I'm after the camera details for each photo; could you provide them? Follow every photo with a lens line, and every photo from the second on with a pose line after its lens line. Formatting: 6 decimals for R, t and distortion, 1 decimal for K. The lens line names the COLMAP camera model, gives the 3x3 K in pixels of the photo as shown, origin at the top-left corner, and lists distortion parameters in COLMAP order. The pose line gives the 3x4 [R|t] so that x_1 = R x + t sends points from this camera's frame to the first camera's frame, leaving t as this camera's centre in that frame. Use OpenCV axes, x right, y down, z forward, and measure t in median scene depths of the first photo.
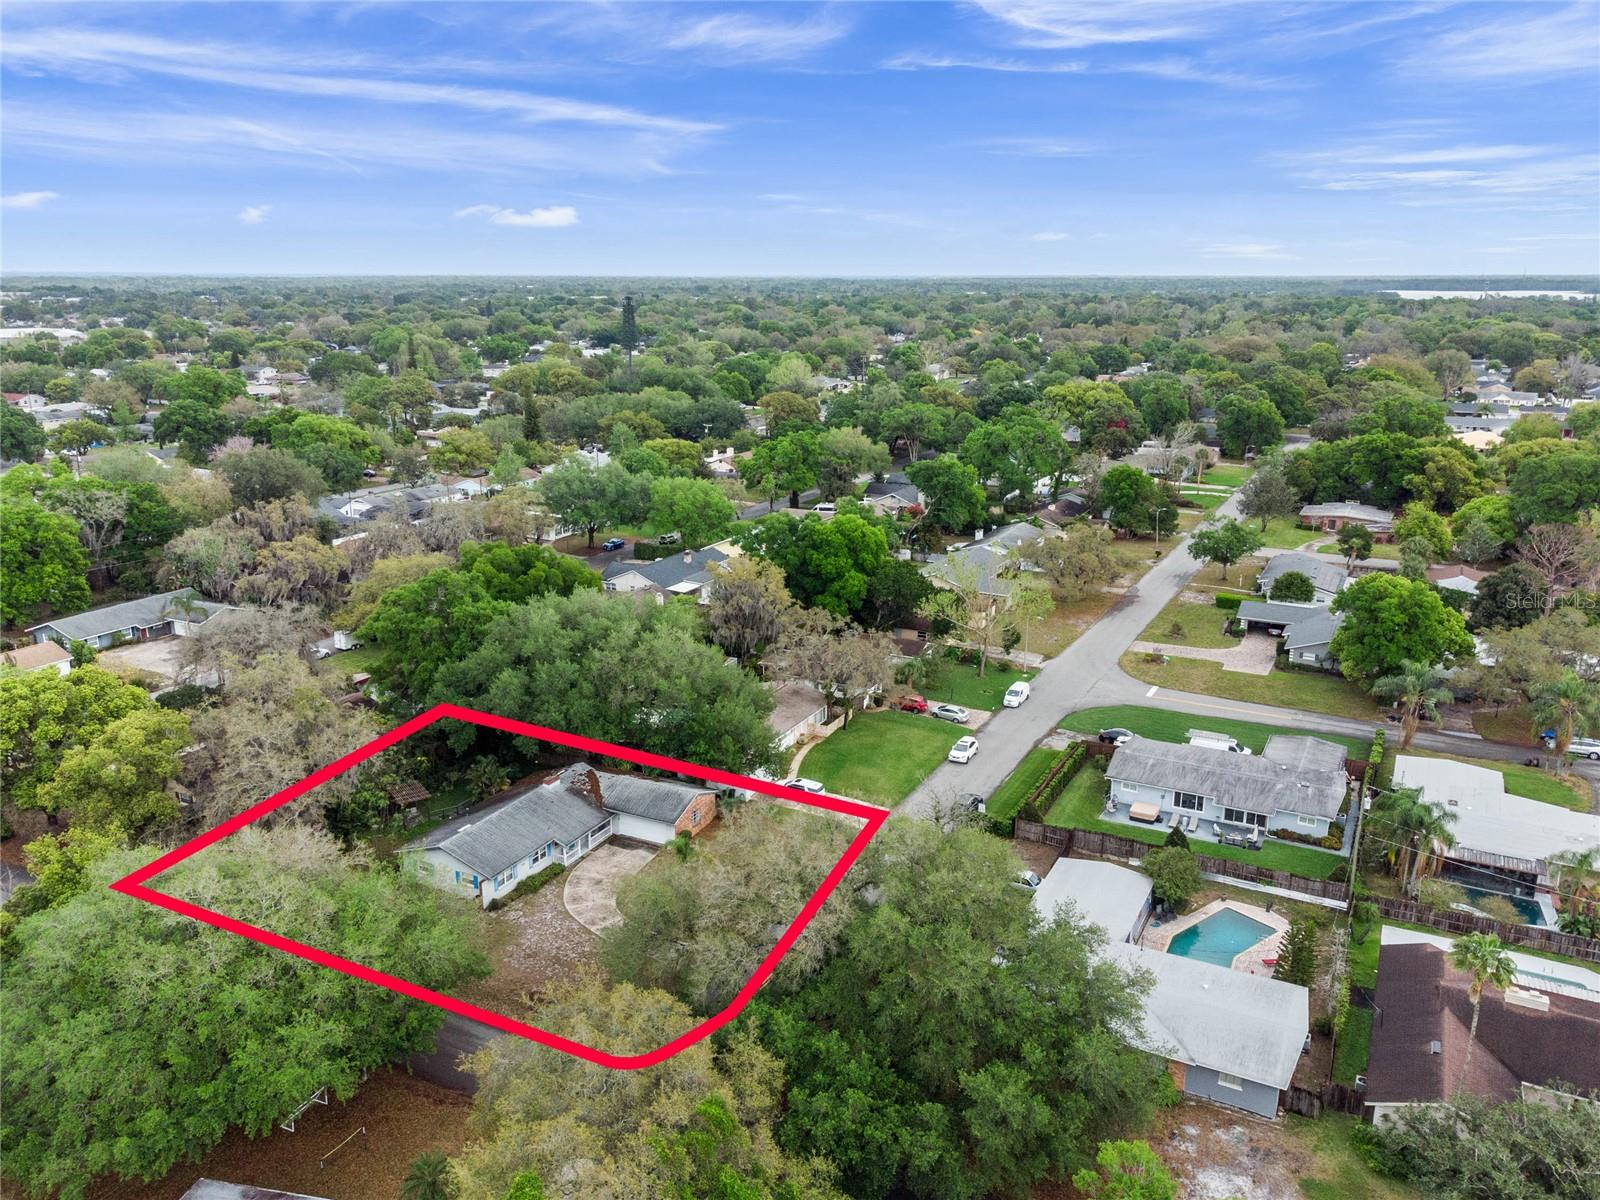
lens RADIAL K [[1180.1, 0, 800.0], [0, 1180.1, 600.0], [0, 0, 1]] dist [0.041342, -0.004258]
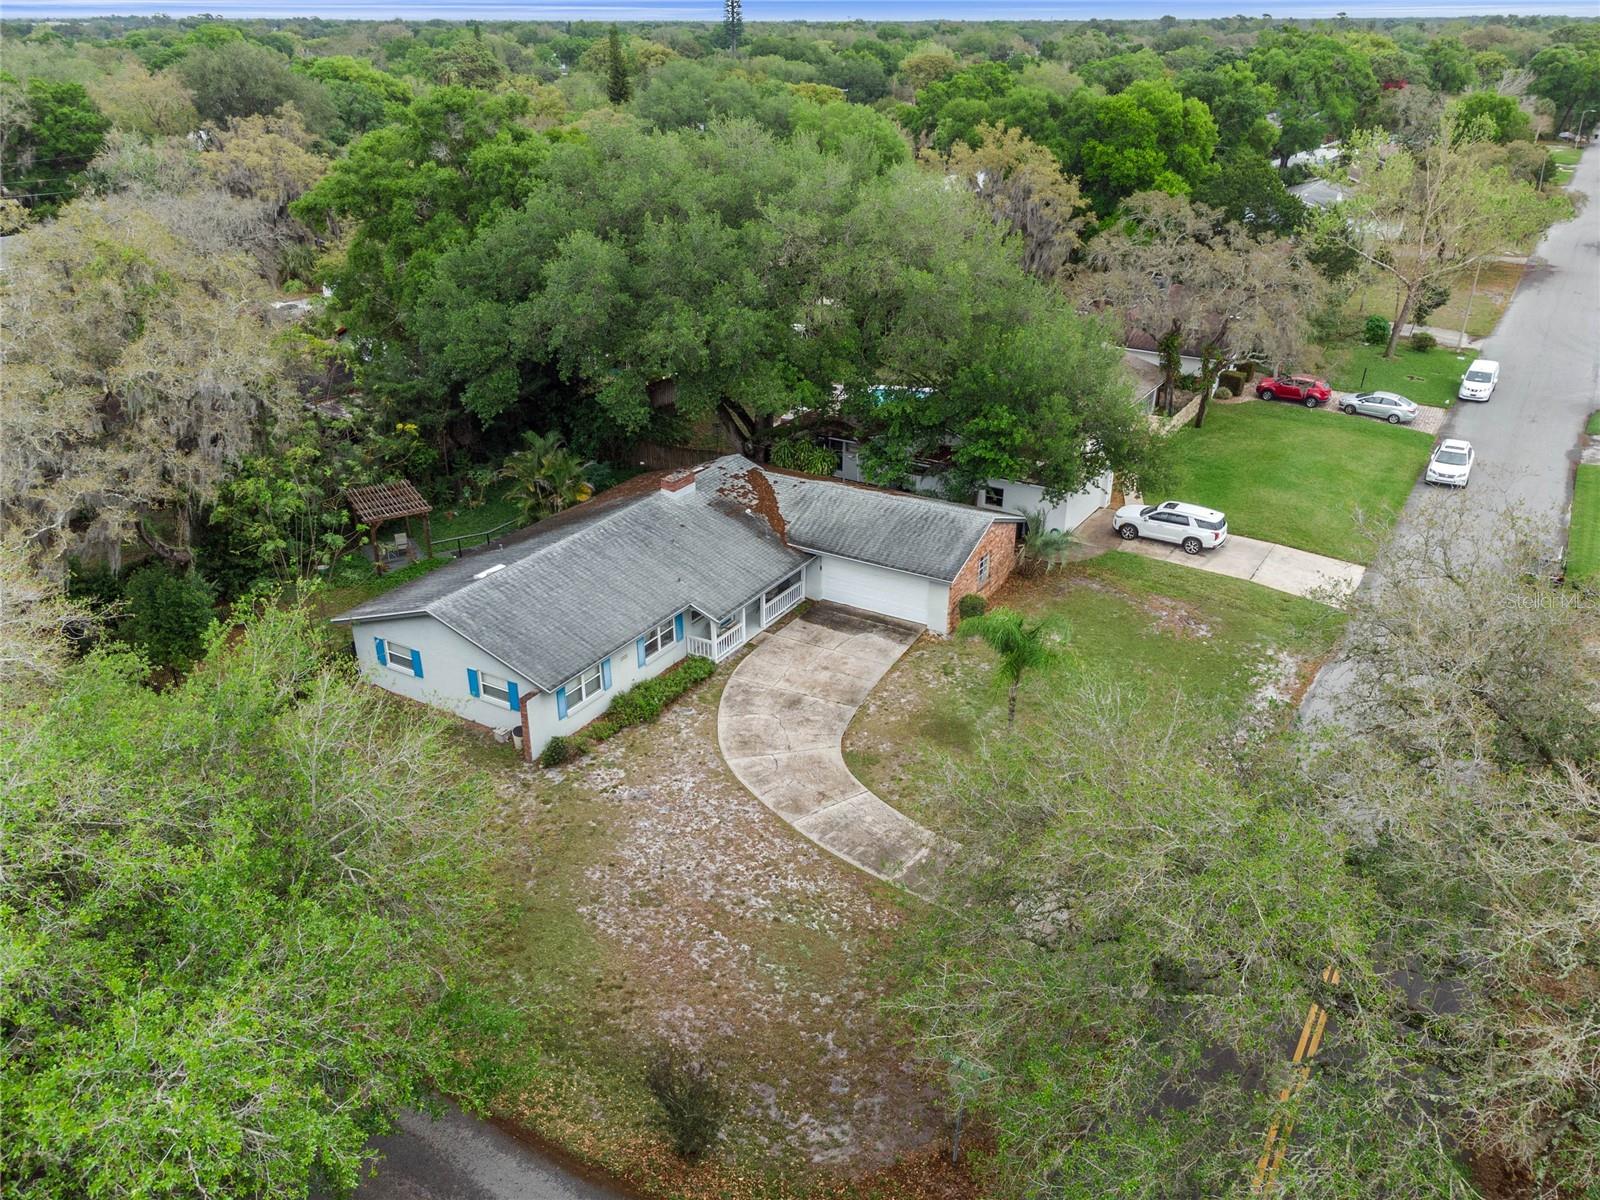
lens RADIAL K [[1180.1, 0, 800.0], [0, 1180.1, 600.0], [0, 0, 1]] dist [0.041342, -0.004258]
pose [[0.997173, 0.028824, -0.069386, -0.129166], [-0.015777, 0.983225, 0.181714, 0.113309], [0.073460, -0.180106, 0.980900, 0.539971]]
